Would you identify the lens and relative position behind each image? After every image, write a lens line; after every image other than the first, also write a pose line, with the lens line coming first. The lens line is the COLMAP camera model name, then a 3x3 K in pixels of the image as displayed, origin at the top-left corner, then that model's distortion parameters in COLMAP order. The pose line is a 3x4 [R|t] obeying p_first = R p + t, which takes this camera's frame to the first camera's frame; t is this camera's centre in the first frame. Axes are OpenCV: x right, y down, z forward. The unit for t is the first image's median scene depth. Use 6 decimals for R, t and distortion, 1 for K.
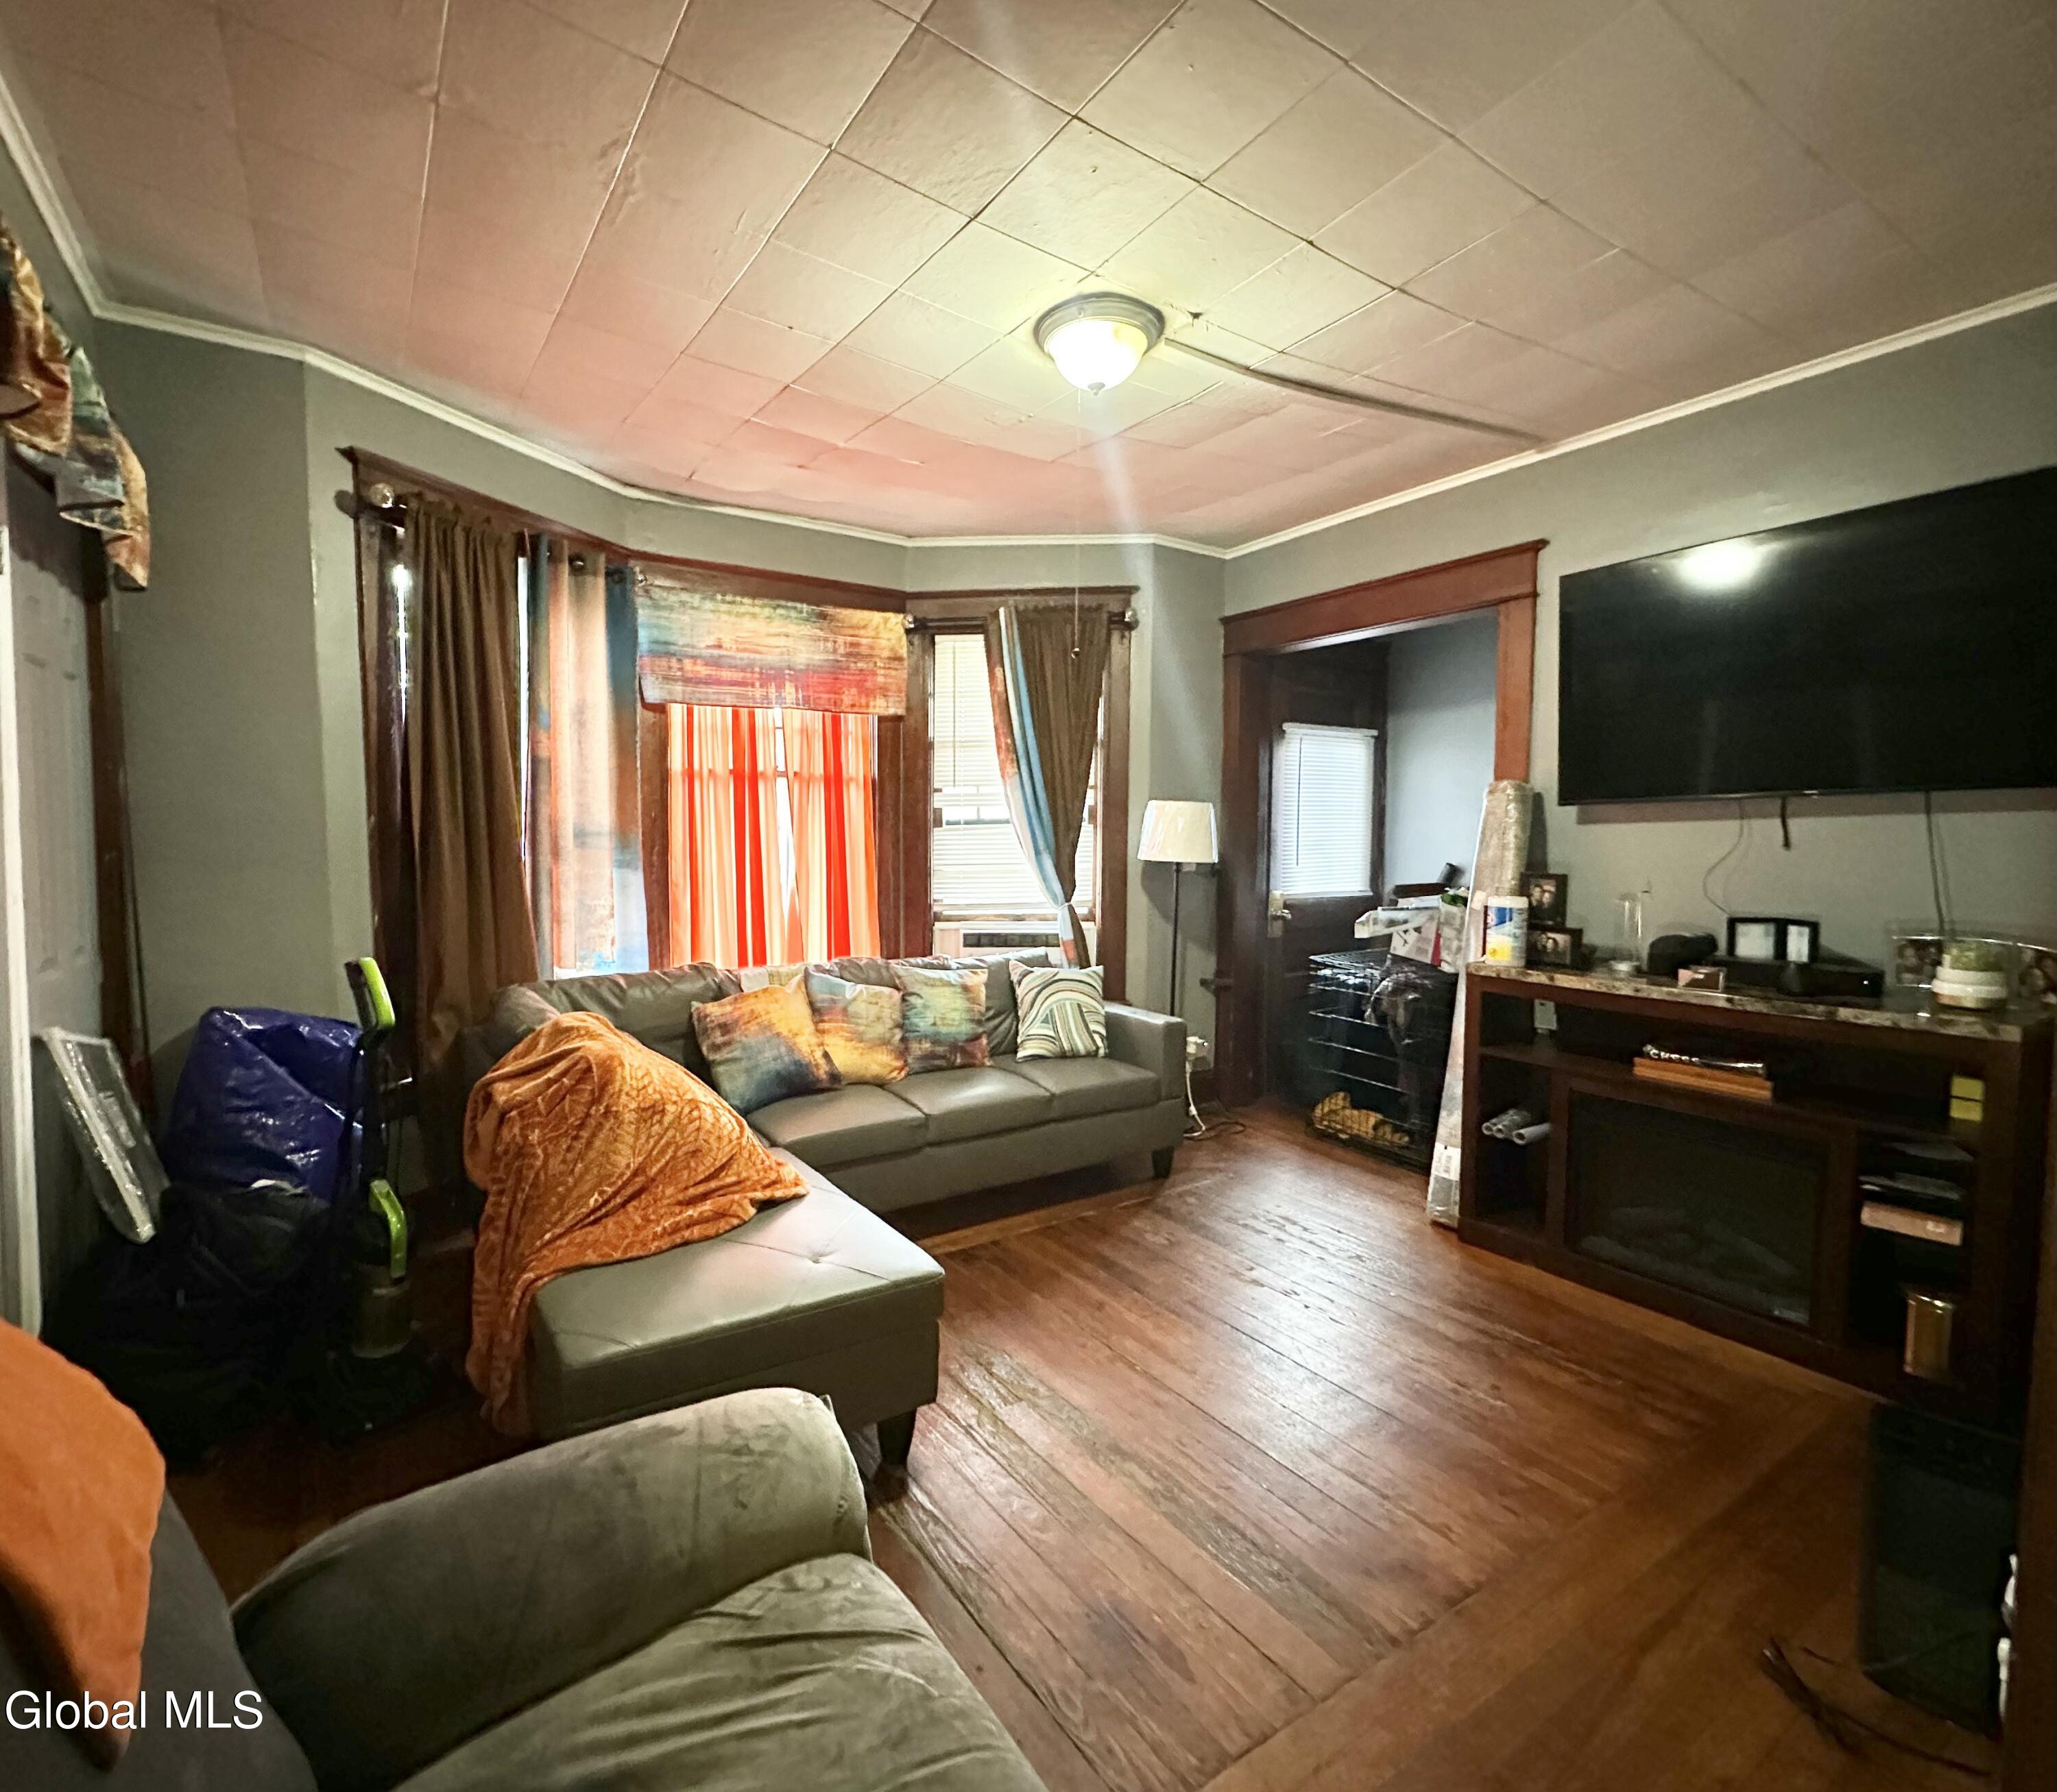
lens RADIAL K [[1023.7, 0, 1028.5], [0, 1023.7, 896.0], [0, 0, 1]] dist [-0.003188, -0.000653]
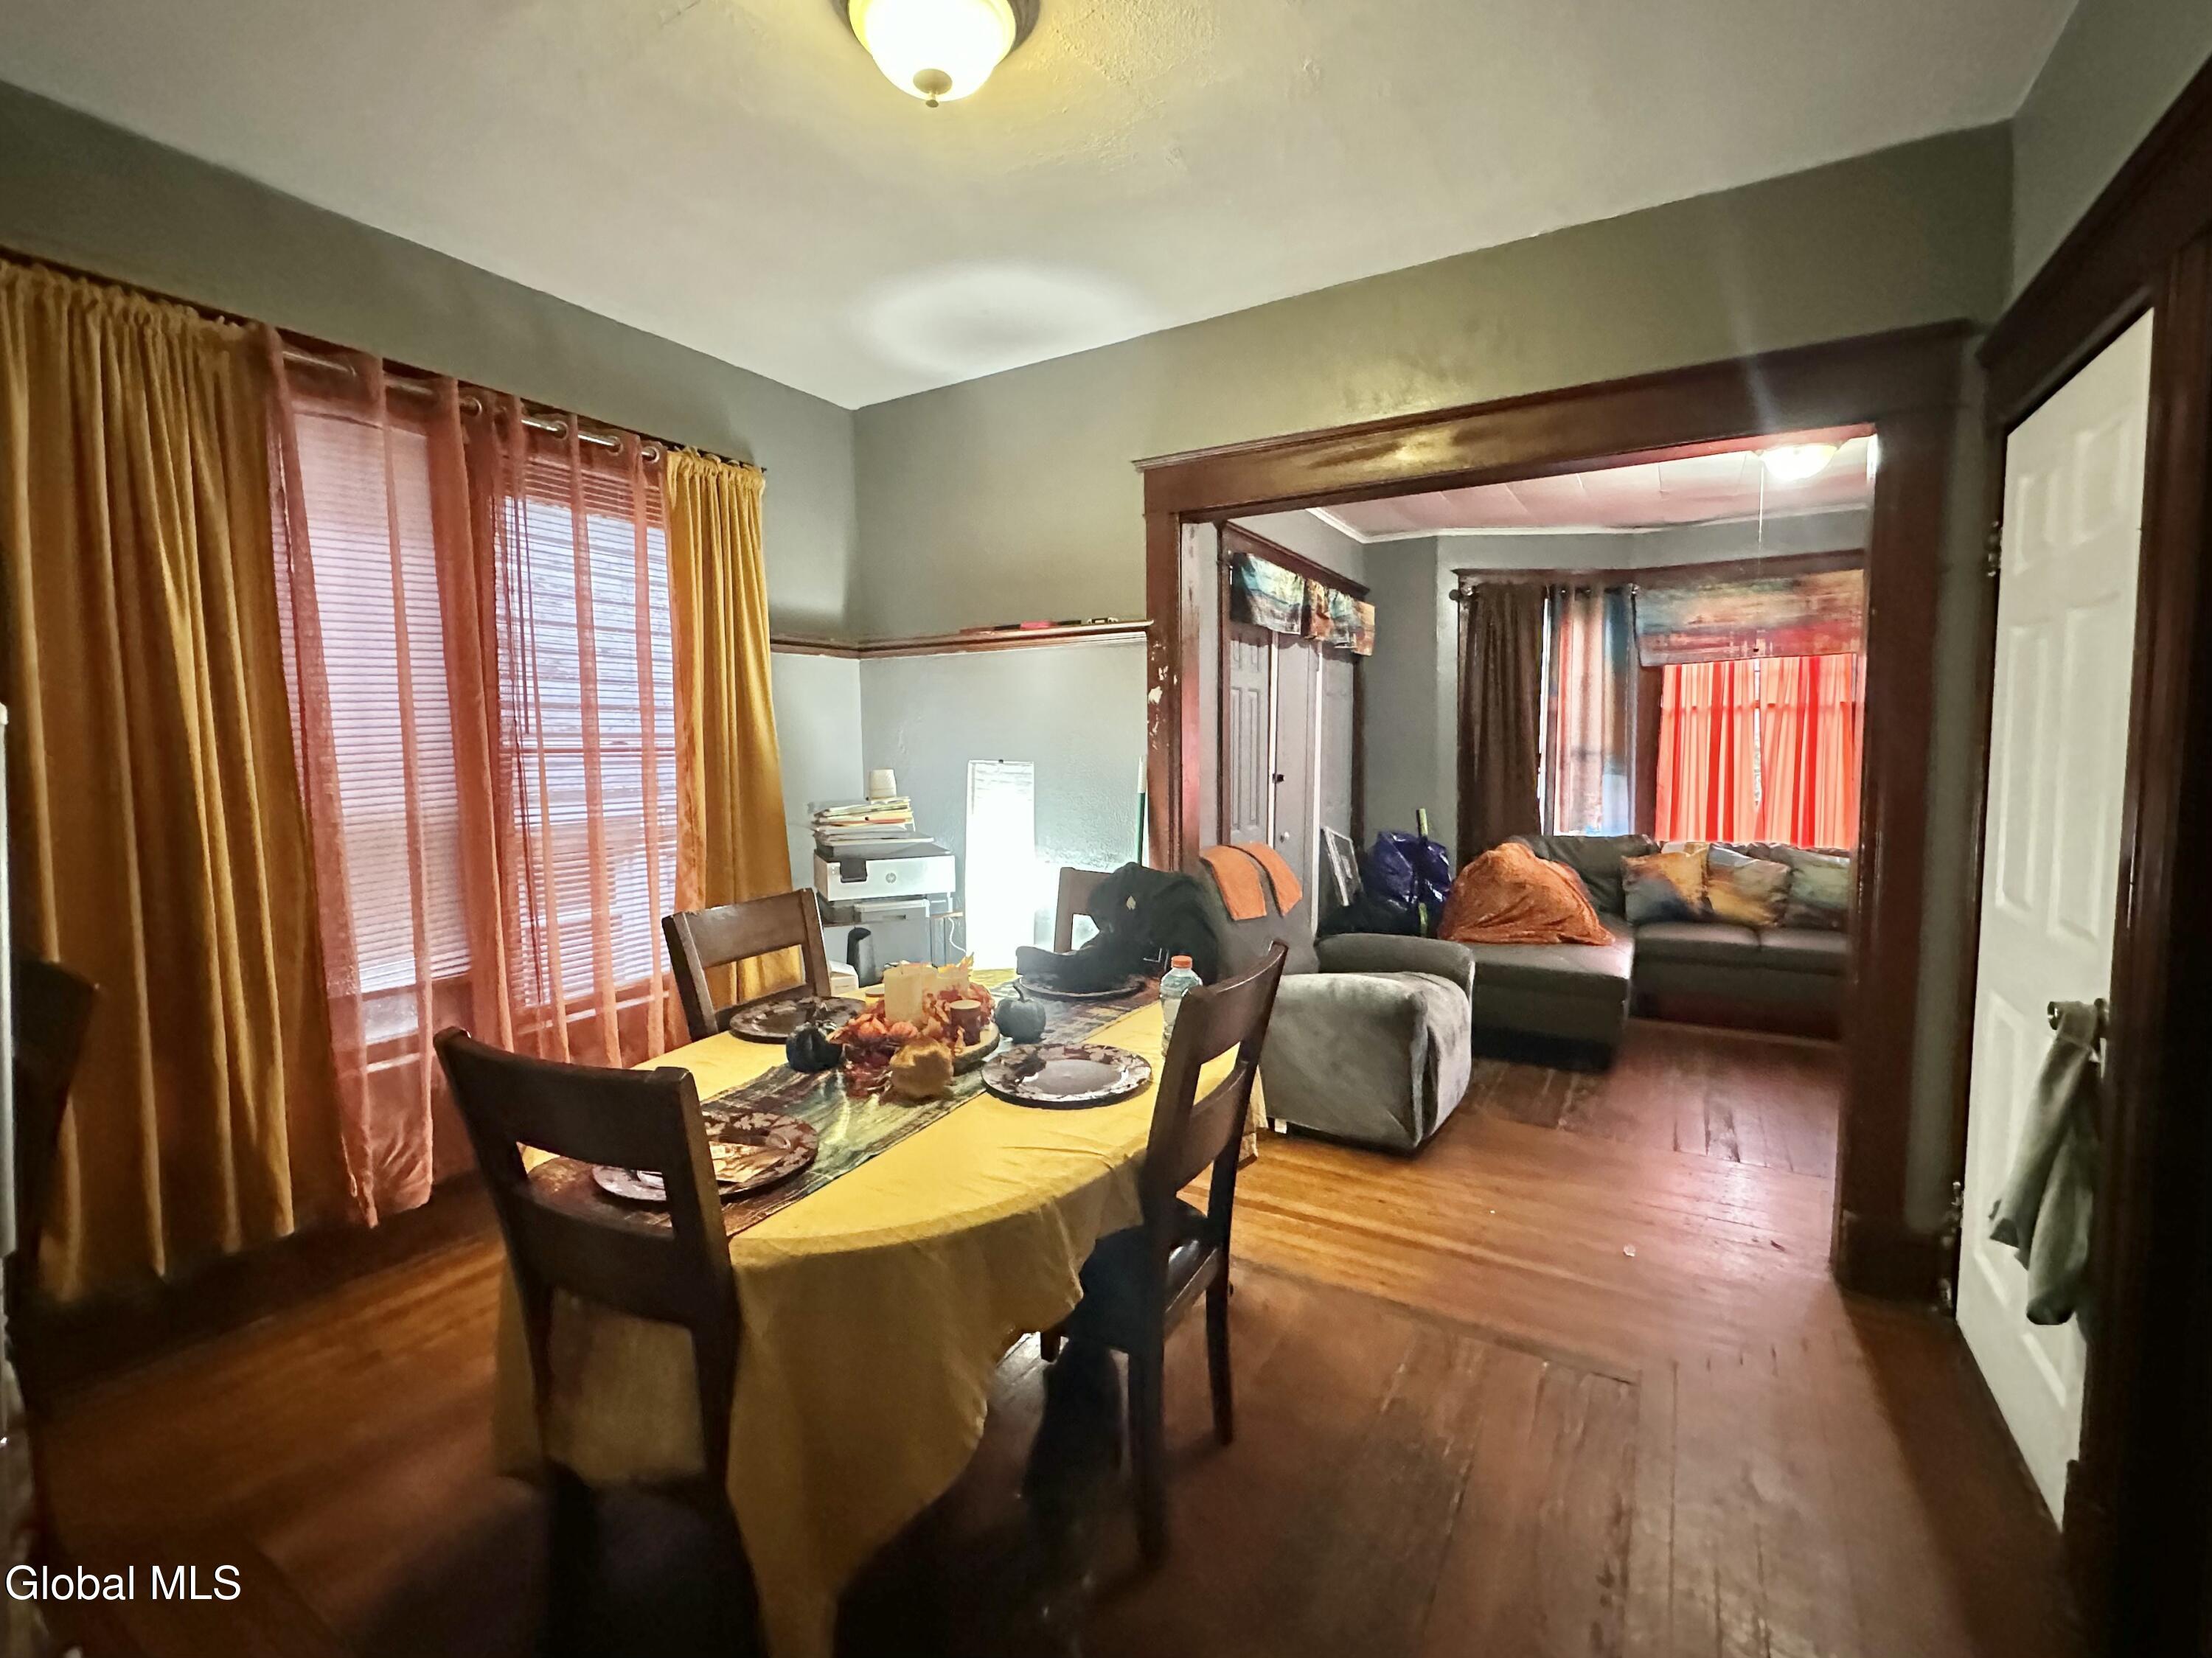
lens RADIAL K [[884.7, 0, 1106.0], [0, 884.7, 829.0], [0, 0, 1]] dist [-0.000457, -0.000045]
pose [[0.458883, 0.069270, -0.885792, 0.475869], [-0.042671, 0.997524, 0.055902, 0.014608], [0.887471, 0.012145, 0.460703, -0.338939]]
